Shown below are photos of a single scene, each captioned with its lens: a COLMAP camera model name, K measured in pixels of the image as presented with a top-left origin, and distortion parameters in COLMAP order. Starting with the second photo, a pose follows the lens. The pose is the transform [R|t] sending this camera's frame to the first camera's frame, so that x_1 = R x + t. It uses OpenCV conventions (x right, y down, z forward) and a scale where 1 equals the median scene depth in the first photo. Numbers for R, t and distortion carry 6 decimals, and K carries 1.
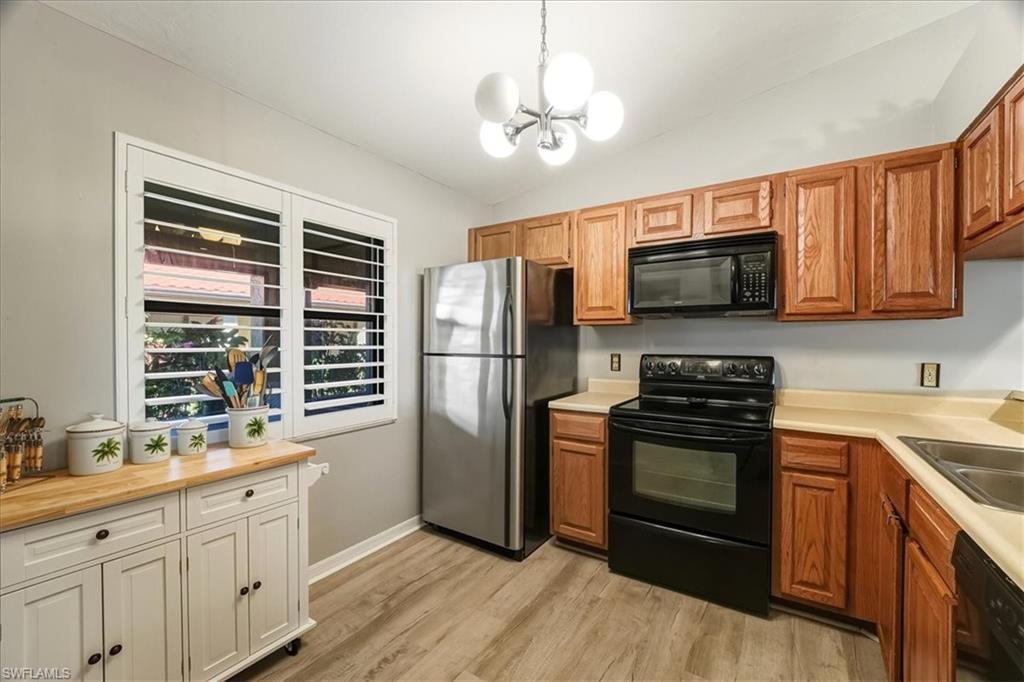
lens RADIAL K [[414.3, 0, 512.1], [0, 414.3, 344.2], [0, 0, 1]] dist [-0.013289, 0.000147]
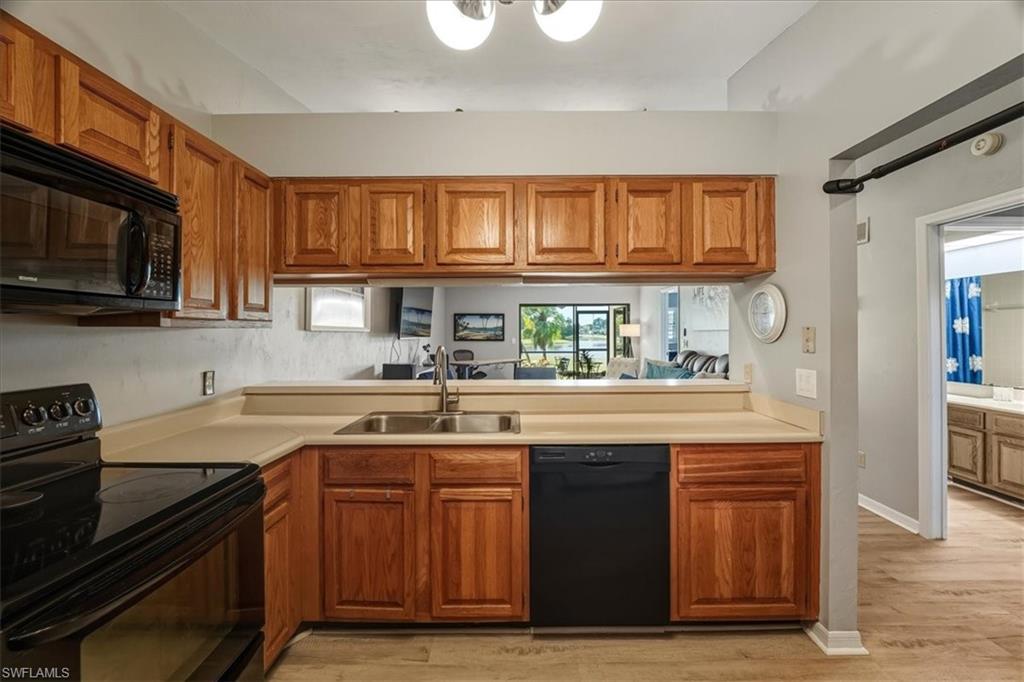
lens RADIAL K [[419.7, 0, 514.8], [0, 419.7, 326.2], [0, 0, 1]] dist [-0.013207, 0.000024]
pose [[-0.542730, 0.010103, 0.839847, -0.221306], [0.005679, 0.999949, -0.008359, -0.044788], [-0.839888, 0.000233, -0.542759, 0.805791]]
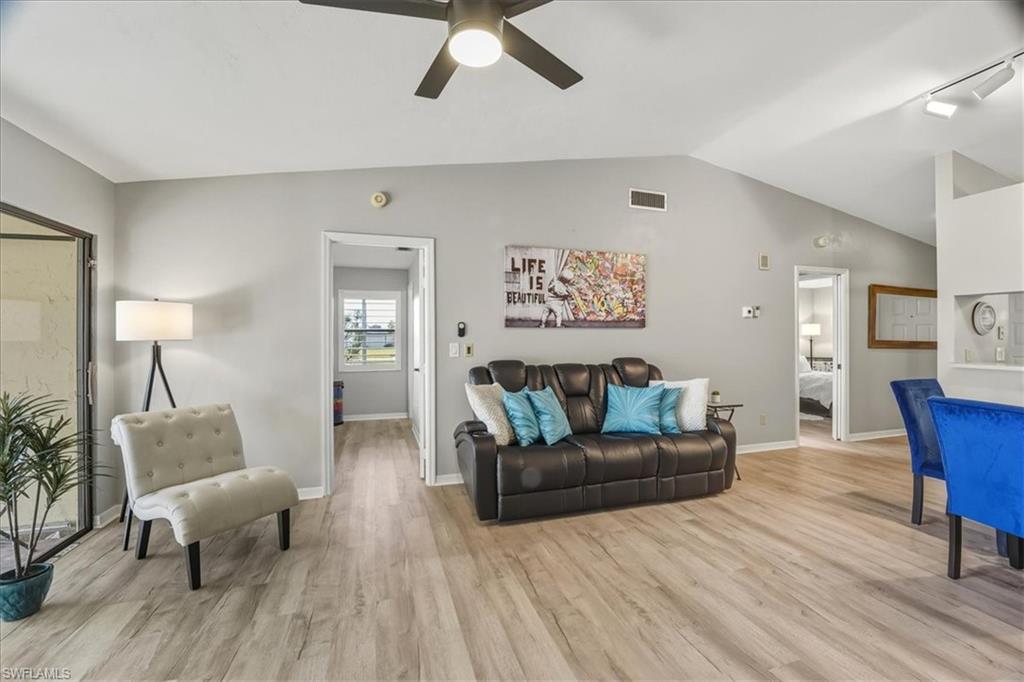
lens RADIAL K [[422.8, 0, 502.0], [0, 422.8, 338.5], [0, 0, 1]] dist [-0.021006, 0.000049]
pose [[-0.644197, 0.001728, -0.764858, 2.679539], [-0.005121, 0.999965, 0.006572, 0.001162], [0.764843, 0.008150, -0.644166, -0.574868]]
